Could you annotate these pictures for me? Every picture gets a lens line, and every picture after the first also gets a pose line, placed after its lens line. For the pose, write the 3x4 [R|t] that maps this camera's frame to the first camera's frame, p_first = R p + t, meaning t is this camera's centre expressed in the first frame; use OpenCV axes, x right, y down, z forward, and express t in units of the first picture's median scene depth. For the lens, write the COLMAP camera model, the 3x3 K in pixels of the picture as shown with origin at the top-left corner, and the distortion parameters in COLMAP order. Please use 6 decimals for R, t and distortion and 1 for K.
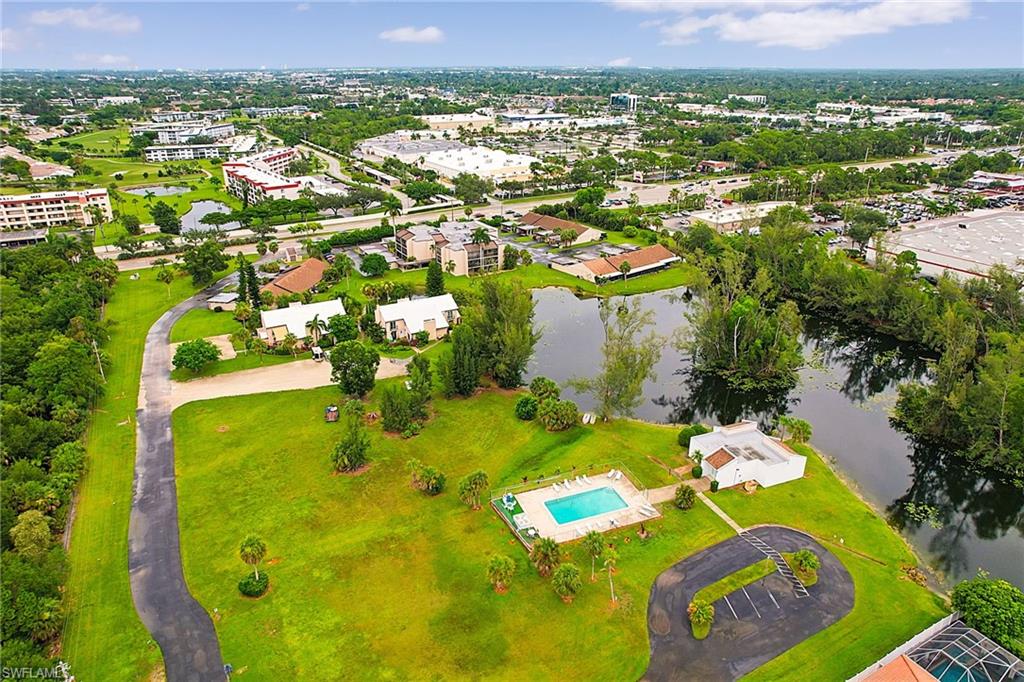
lens RADIAL K [[446.2, 0, 508.9], [0, 446.2, 341.6], [0, 0, 1]] dist [0.003813, -0.000134]
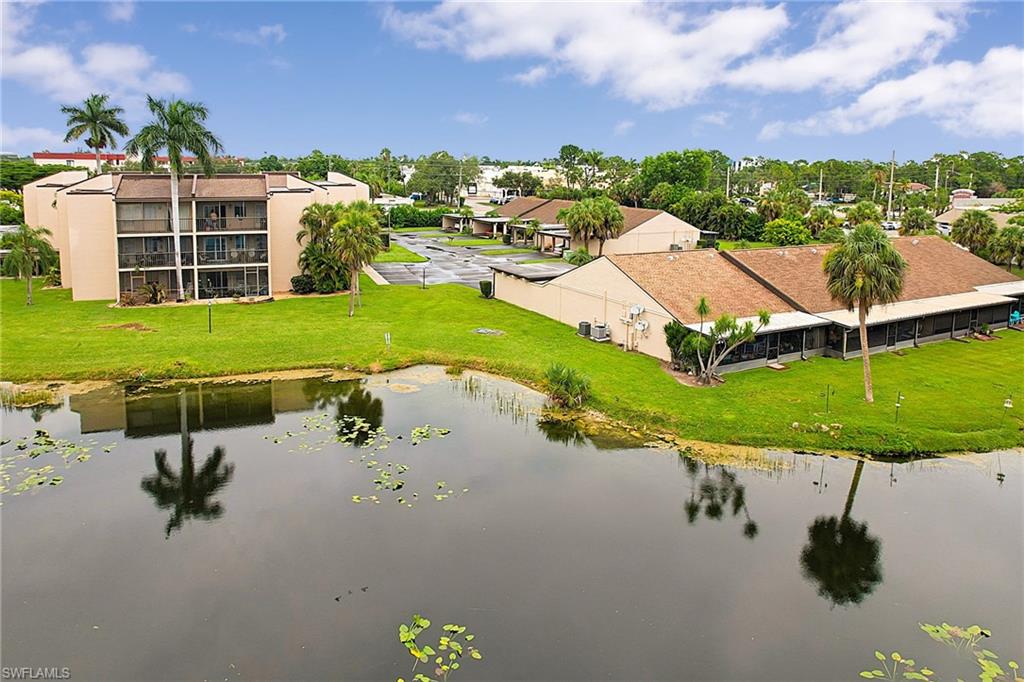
lens RADIAL K [[446.2, 0, 508.9], [0, 446.2, 341.6], [0, 0, 1]] dist [0.003813, -0.000134]
pose [[0.979082, 0.052523, -0.196569, 0.164759], [-0.087378, 0.981023, -0.173088, -0.102668], [0.183748, 0.186643, 0.965091, 0.812034]]
